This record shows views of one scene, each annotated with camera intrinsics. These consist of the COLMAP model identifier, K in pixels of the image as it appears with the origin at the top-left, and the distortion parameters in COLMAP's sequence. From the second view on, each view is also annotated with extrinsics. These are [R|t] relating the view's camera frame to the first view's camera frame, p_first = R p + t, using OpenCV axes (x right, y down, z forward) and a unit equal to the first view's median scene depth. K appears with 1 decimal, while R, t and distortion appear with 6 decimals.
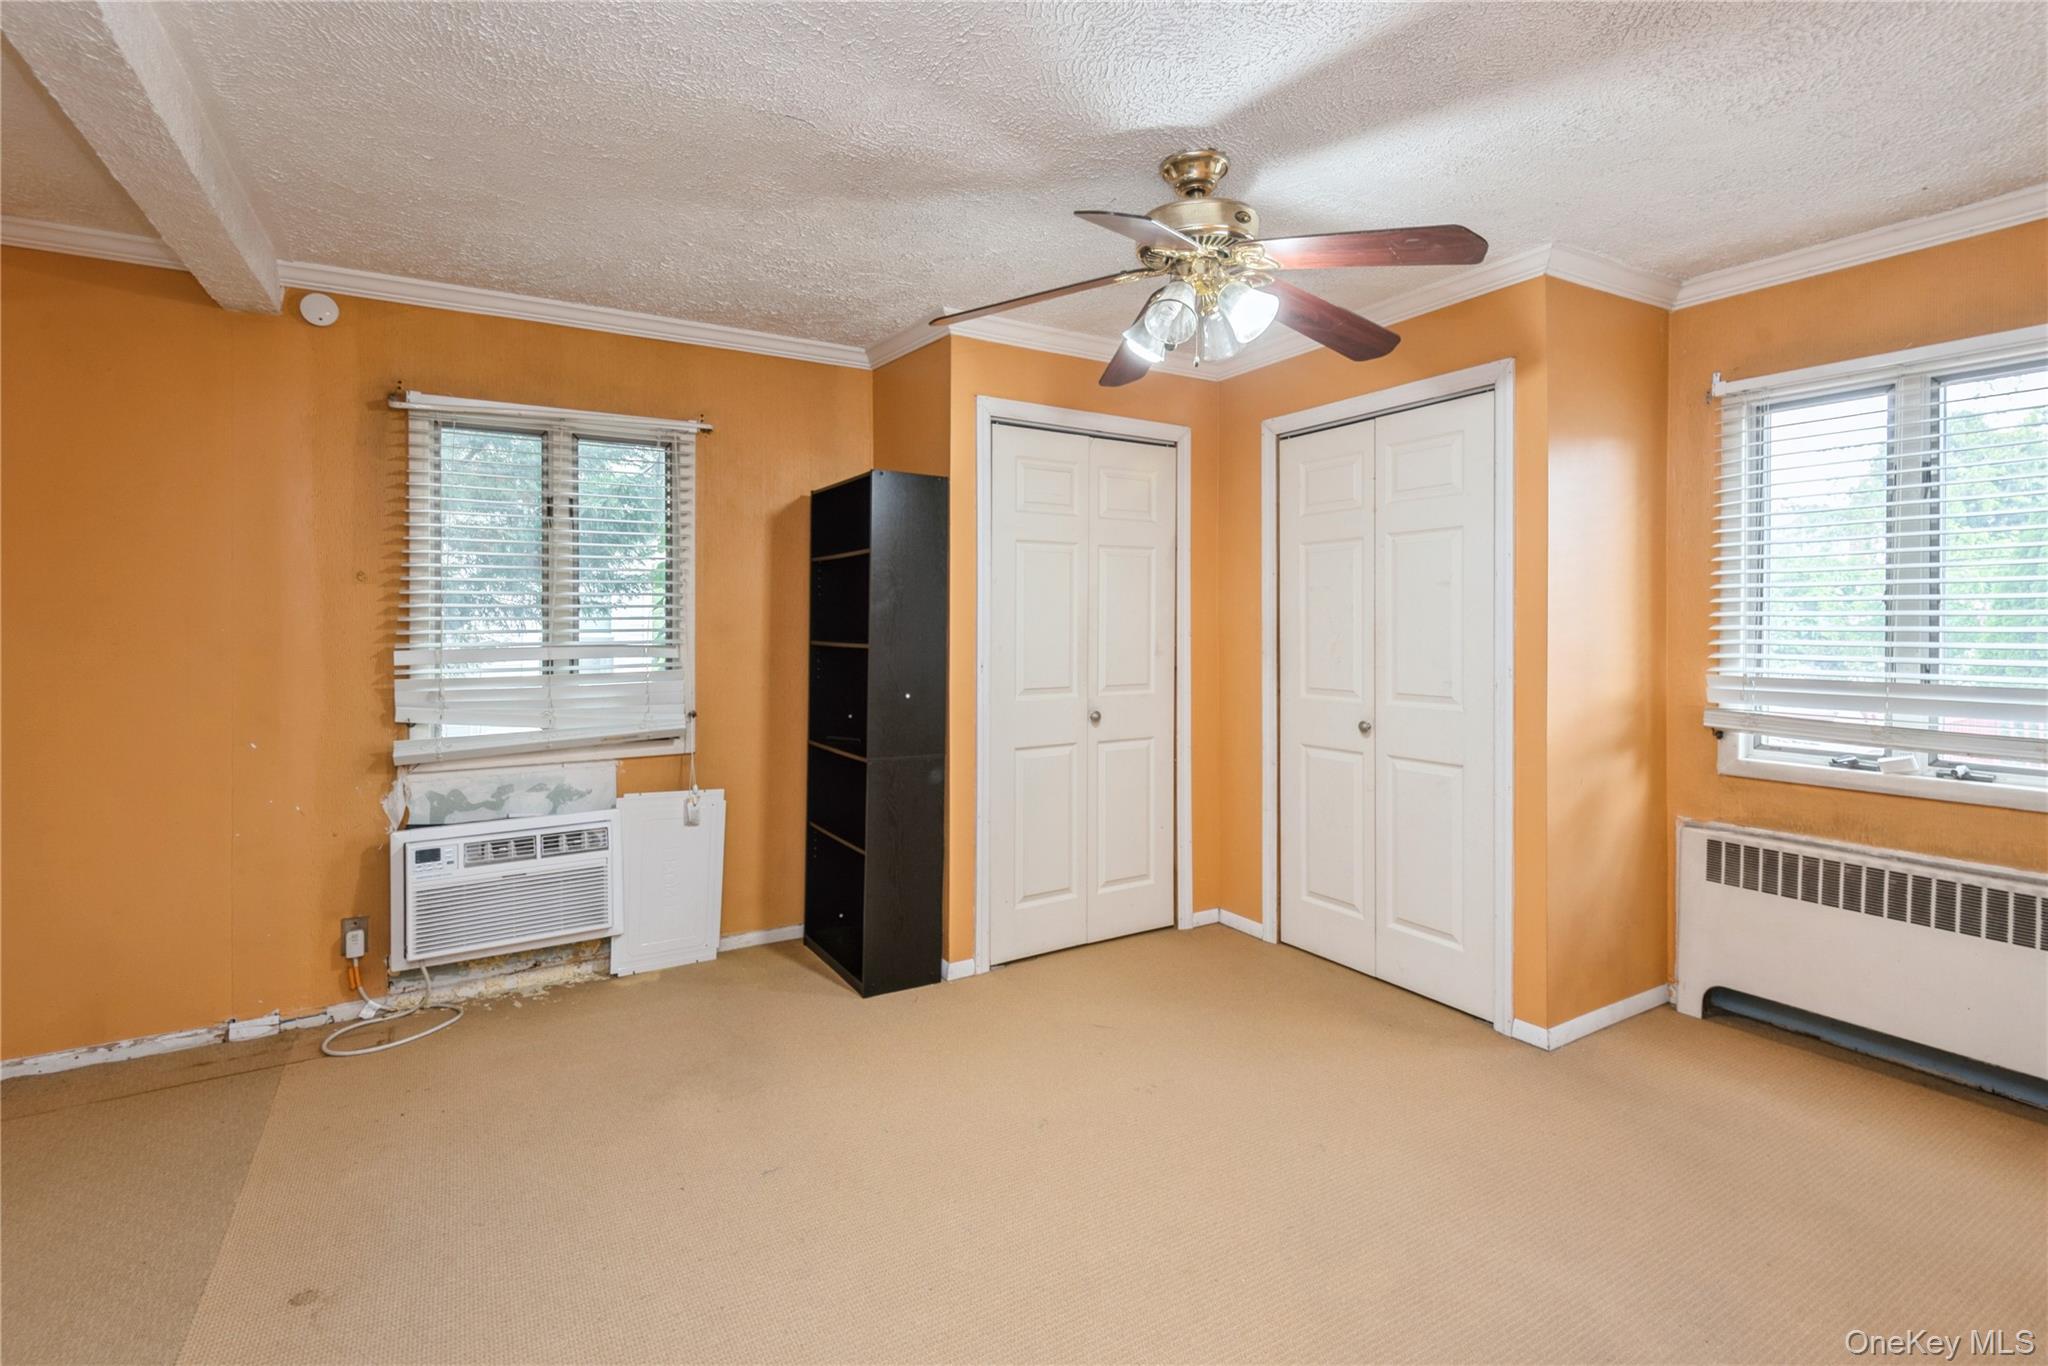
lens RADIAL K [[958.5, 0, 1023.7], [0, 958.5, 610.1], [0, 0, 1]] dist [0.023933, -0.010435]
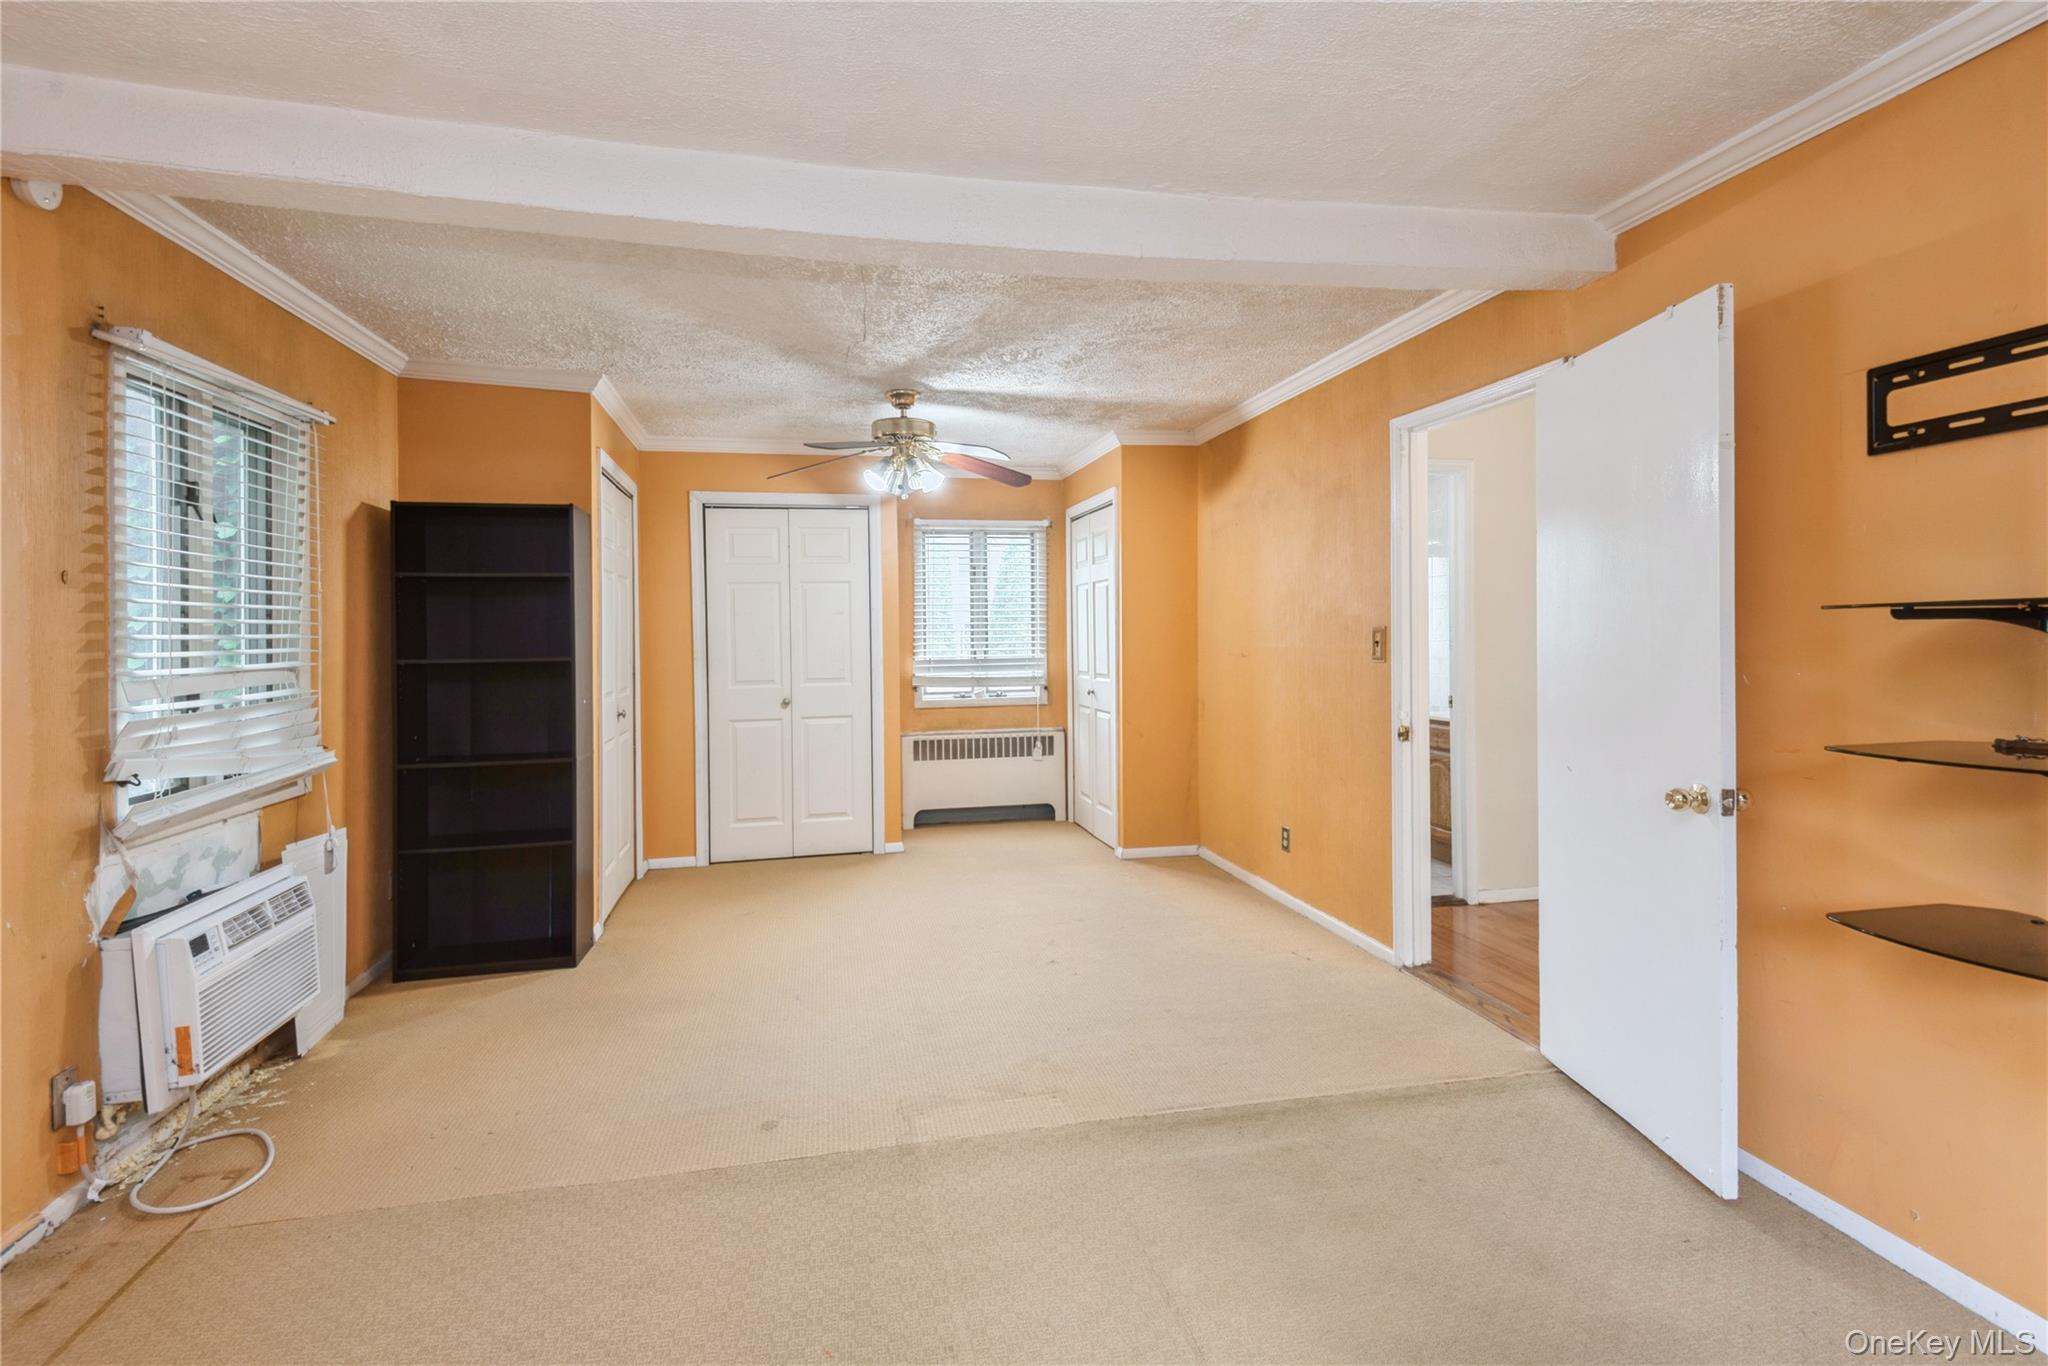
lens RADIAL K [[958.5, 0, 1023.7], [0, 958.5, 610.1], [0, 0, 1]] dist [0.023933, -0.010435]
pose [[0.322298, 0.019805, 0.946431, -1.115773], [0.005520, 0.999725, -0.022800, 0.008773], [-0.946622, 0.012572, 0.322100, 0.123888]]
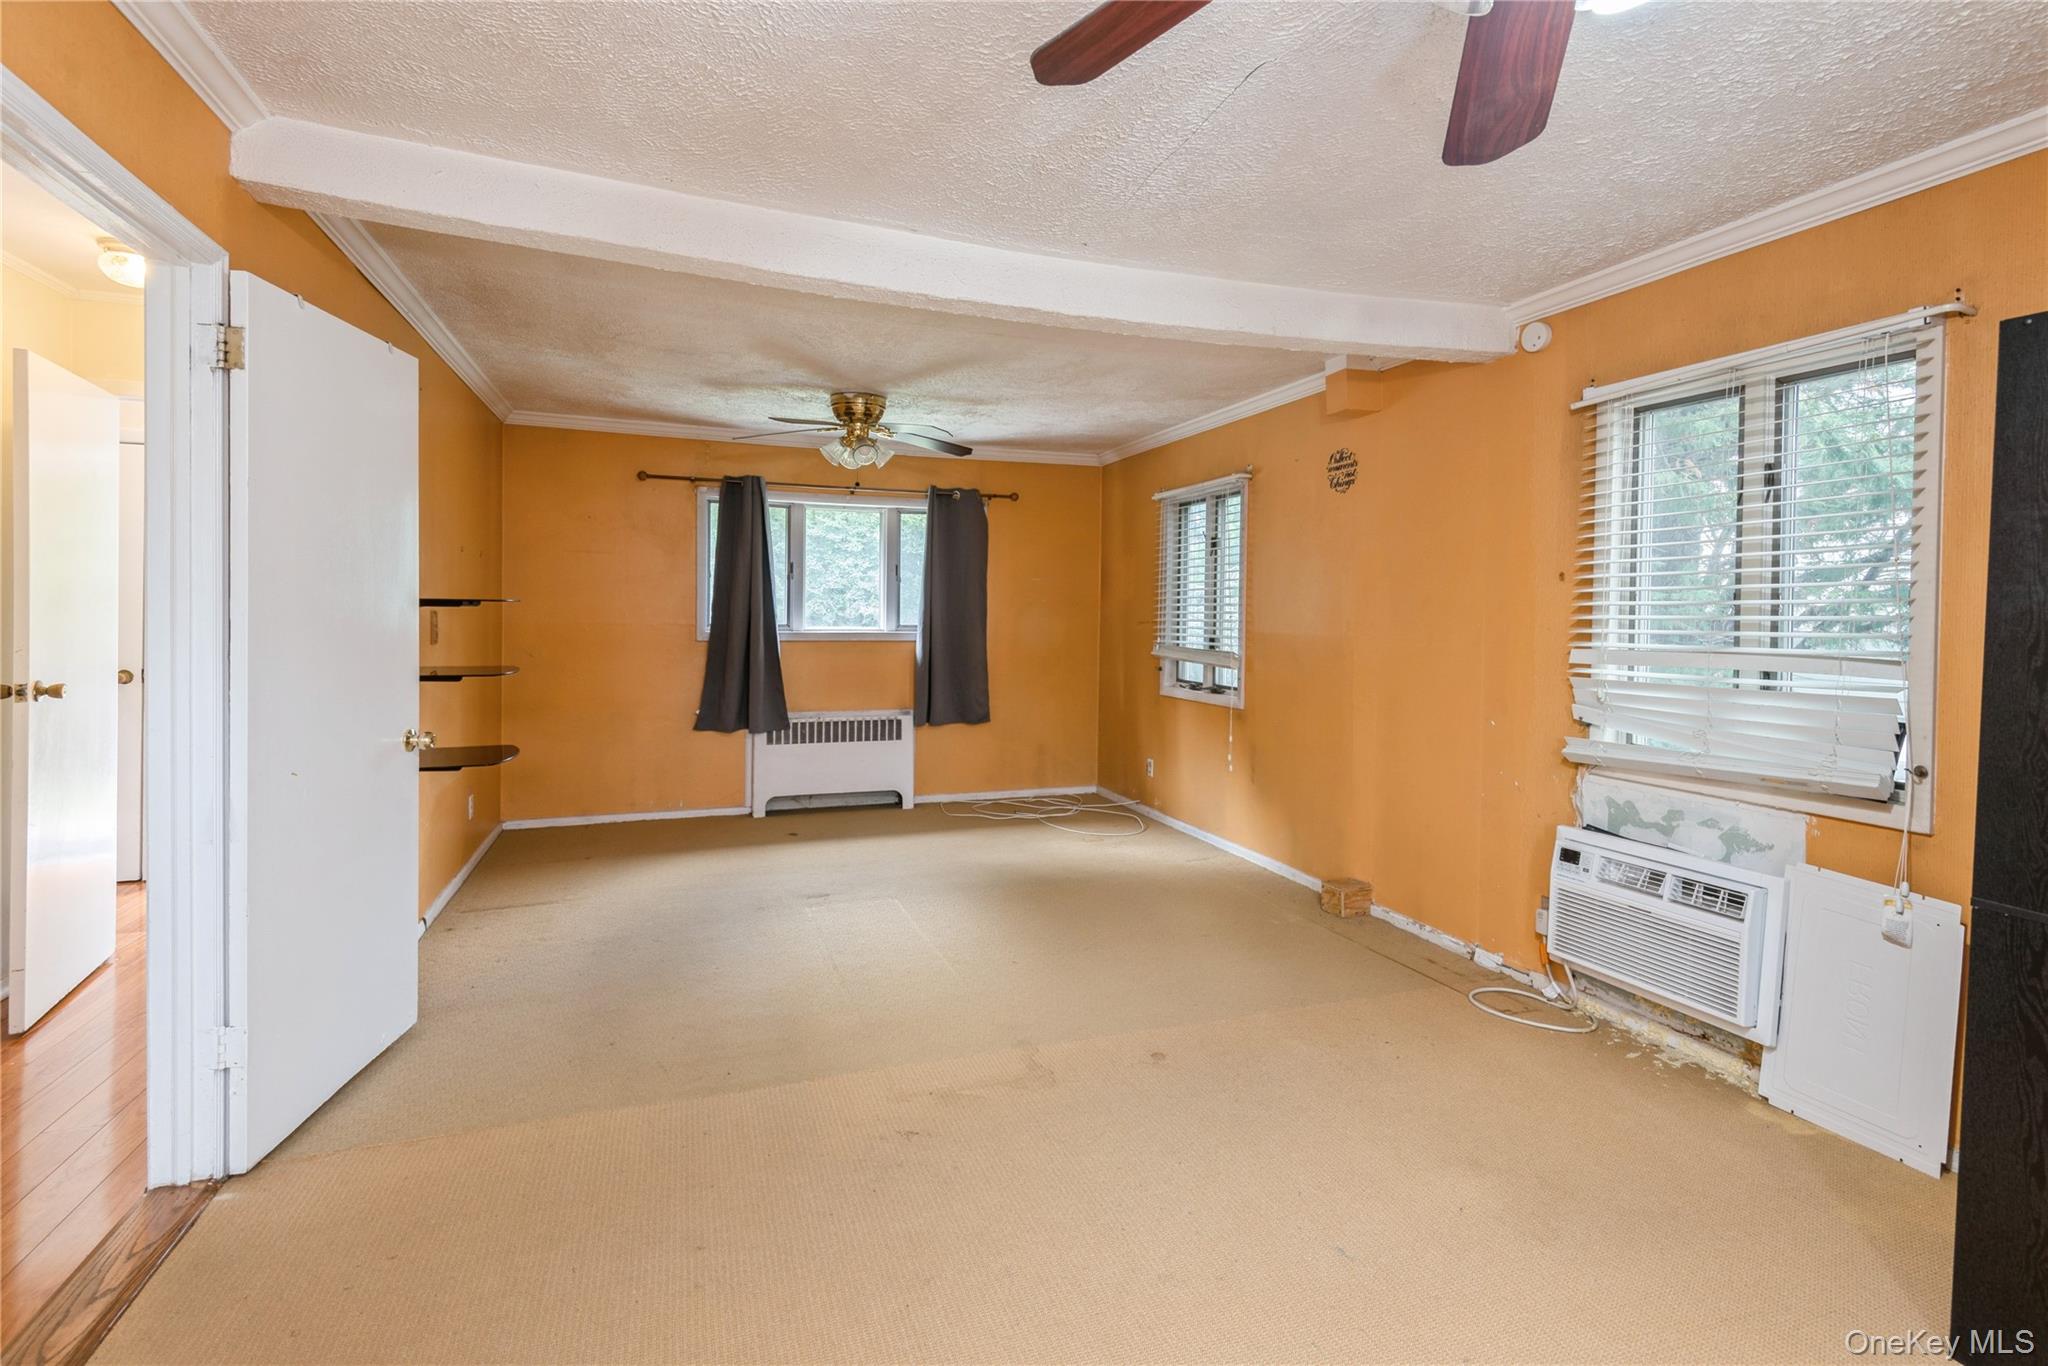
lens RADIAL K [[958.5, 0, 1023.7], [0, 958.5, 610.1], [0, 0, 1]] dist [0.023933, -0.010435]
pose [[-0.199513, -0.006693, -0.979872, 0.456976], [-0.004323, 0.999973, -0.005950, 0.009923], [0.979886, 0.003049, -0.199537, 0.633448]]
